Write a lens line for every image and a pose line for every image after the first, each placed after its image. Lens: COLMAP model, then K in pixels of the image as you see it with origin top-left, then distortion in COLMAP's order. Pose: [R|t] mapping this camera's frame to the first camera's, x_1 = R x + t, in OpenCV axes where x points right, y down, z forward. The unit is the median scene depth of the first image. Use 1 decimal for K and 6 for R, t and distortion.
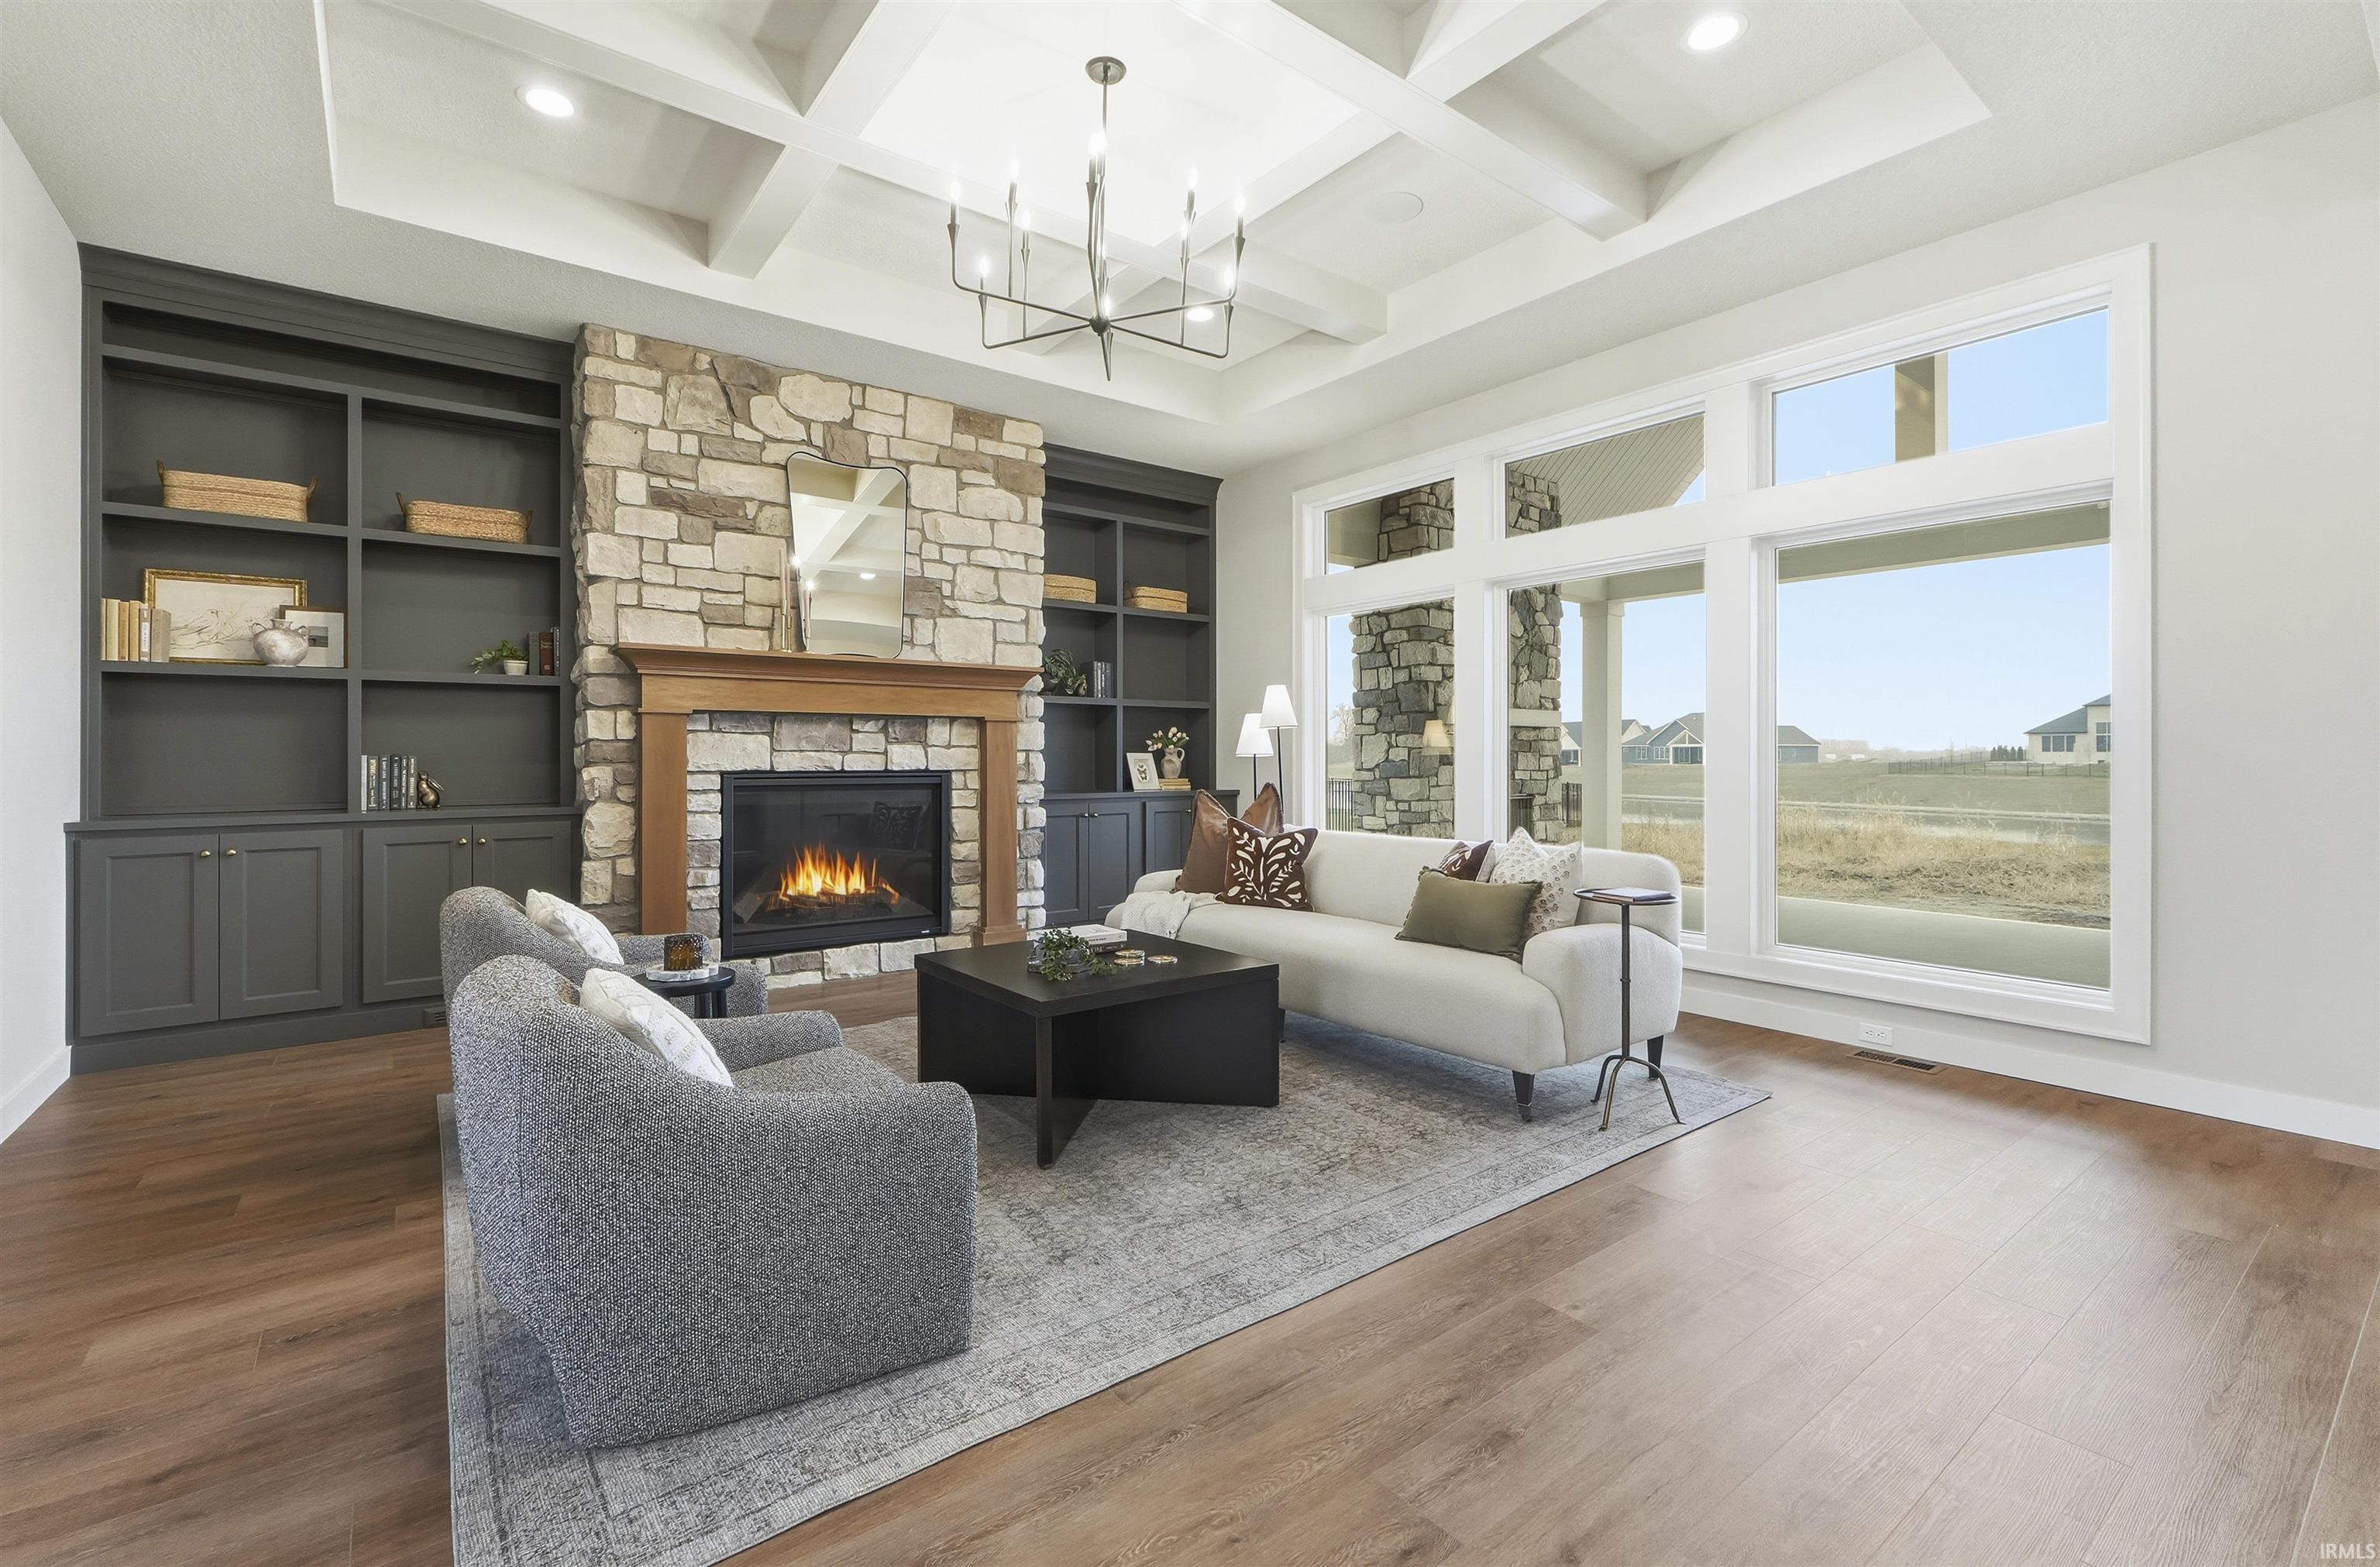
lens RADIAL K [[1027.7, 0, 1192.3], [0, 1027.7, 754.4], [0, 0, 1]] dist [-0.000661, 0.000213]
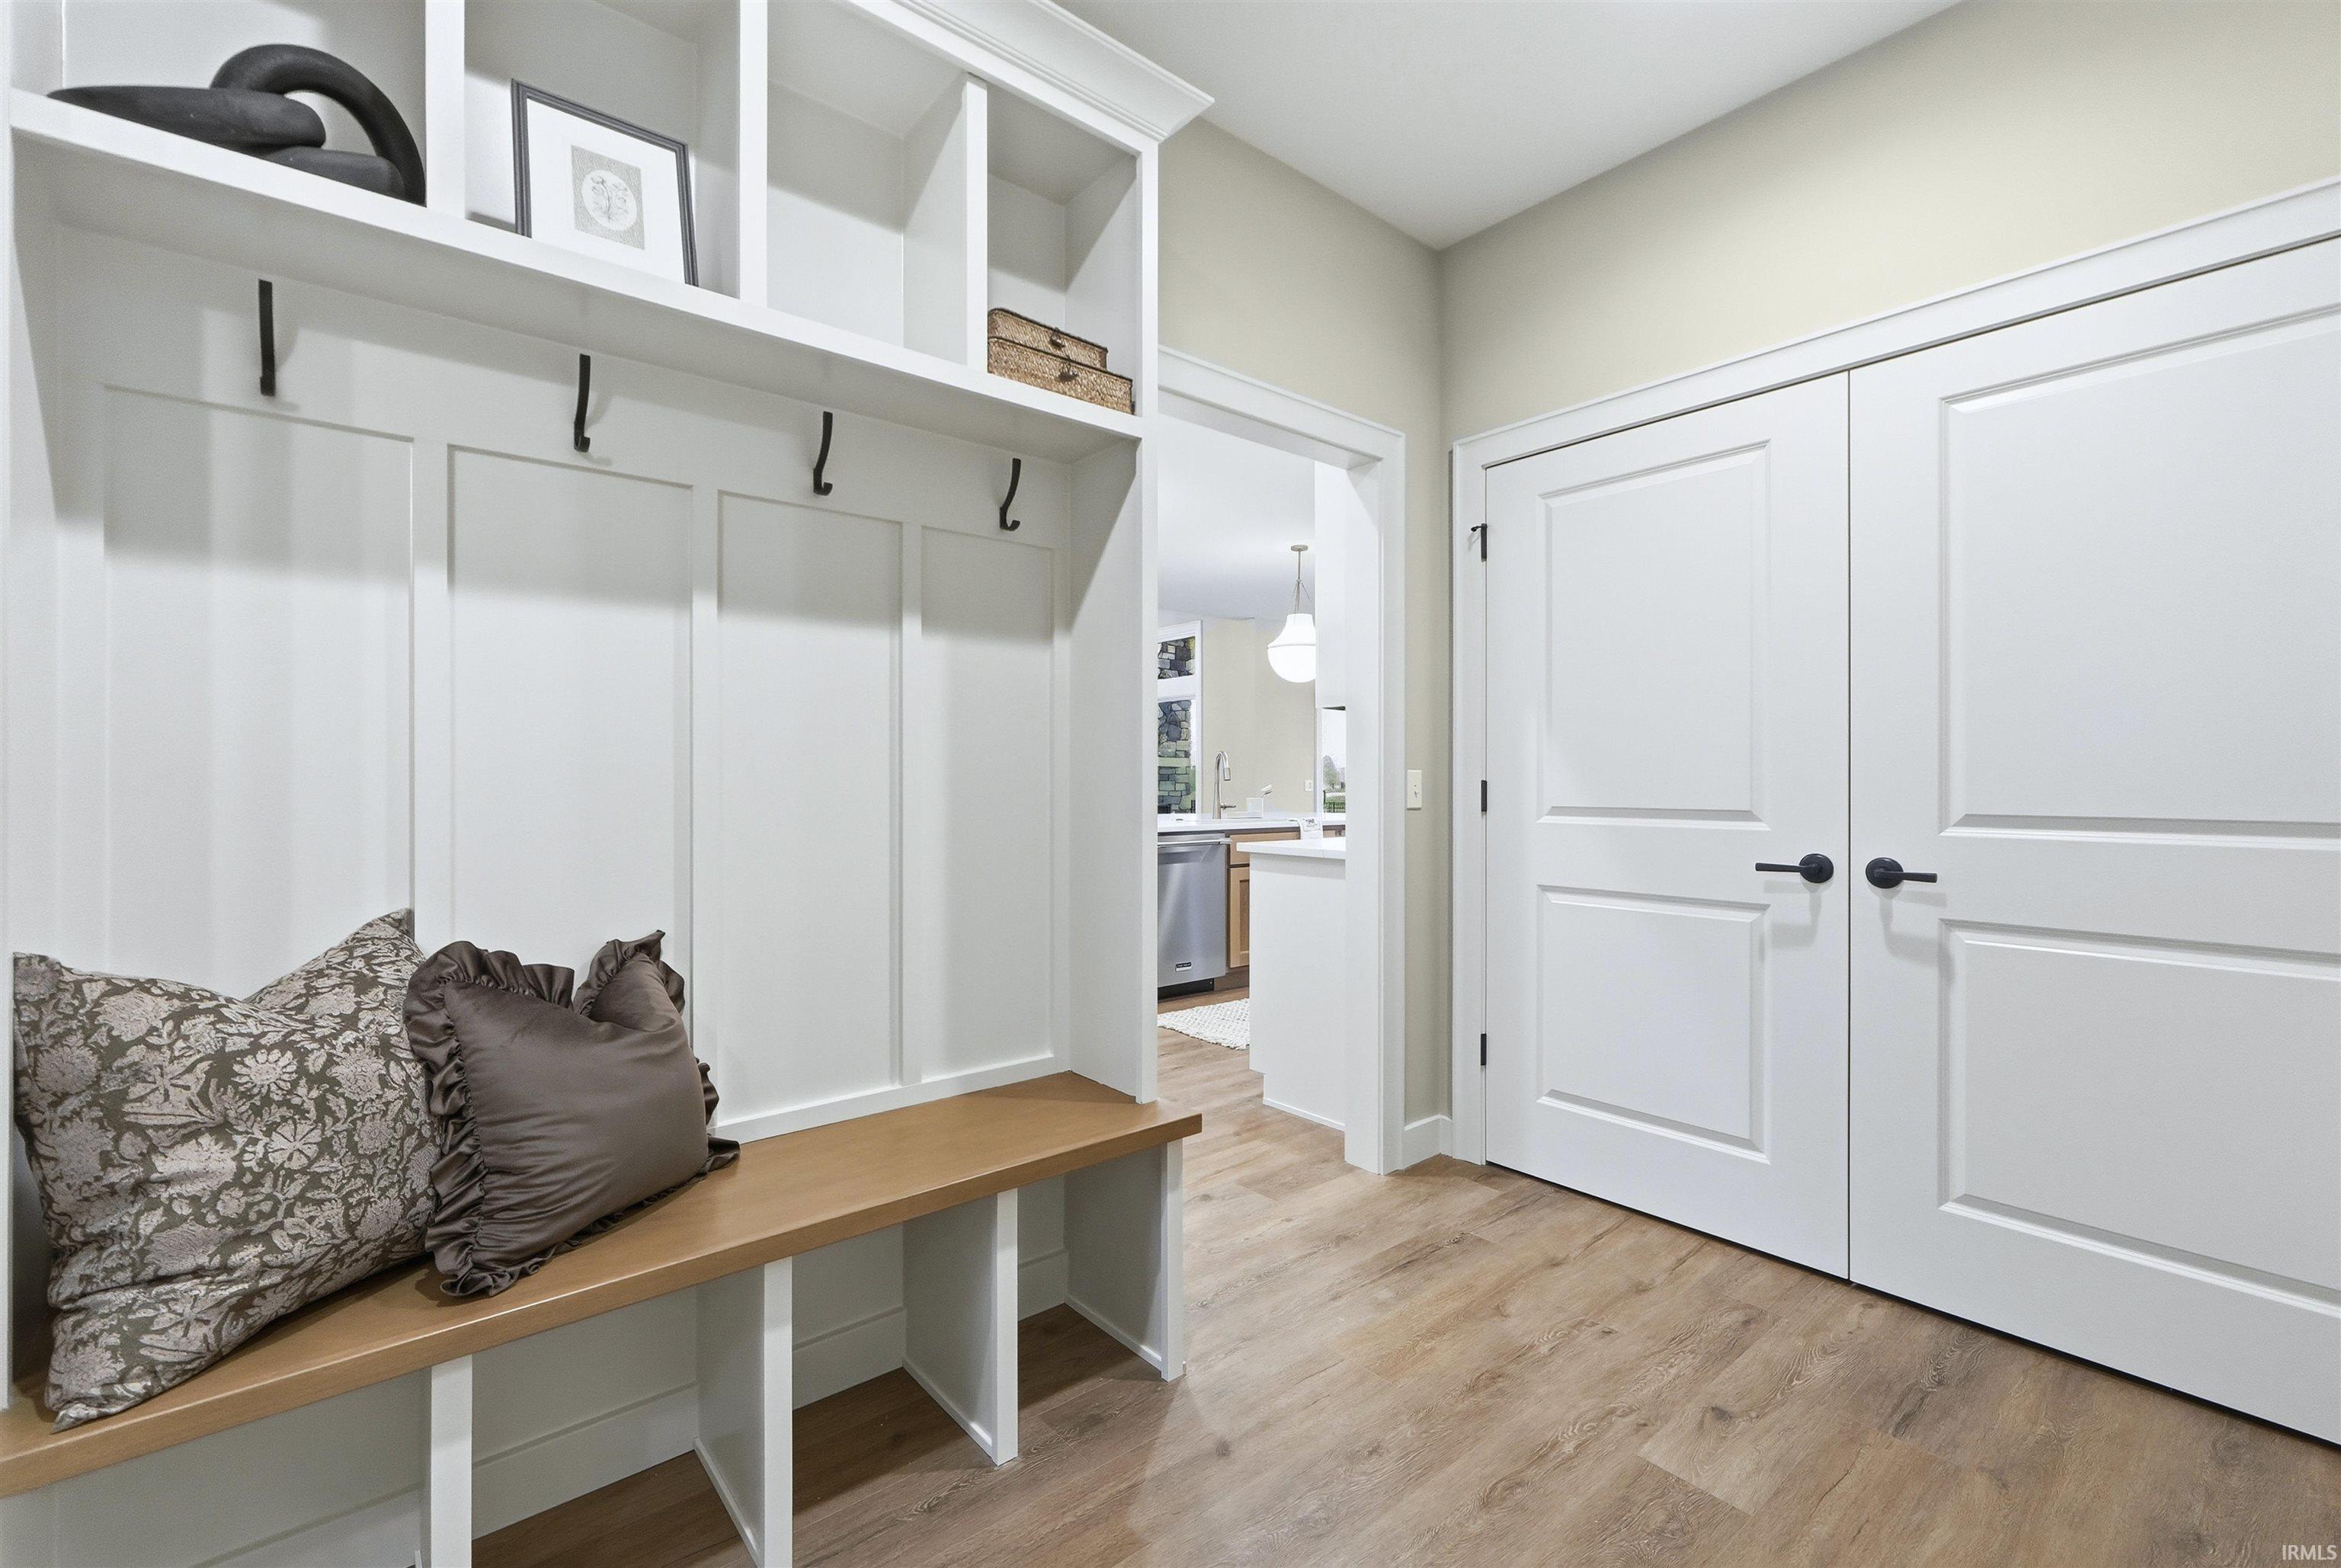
lens RADIAL K [[986.9, 0, 1170.9], [0, 986.9, 783.7], [0, 0, 1]] dist [0.002142, -0.000352]
pose [[0.999204, 0.001103, 0.039868, 0.458413], [-0.001189, 0.999997, 0.002144, -0.001494], [-0.039865, -0.002189, 0.999203, -1.312157]]
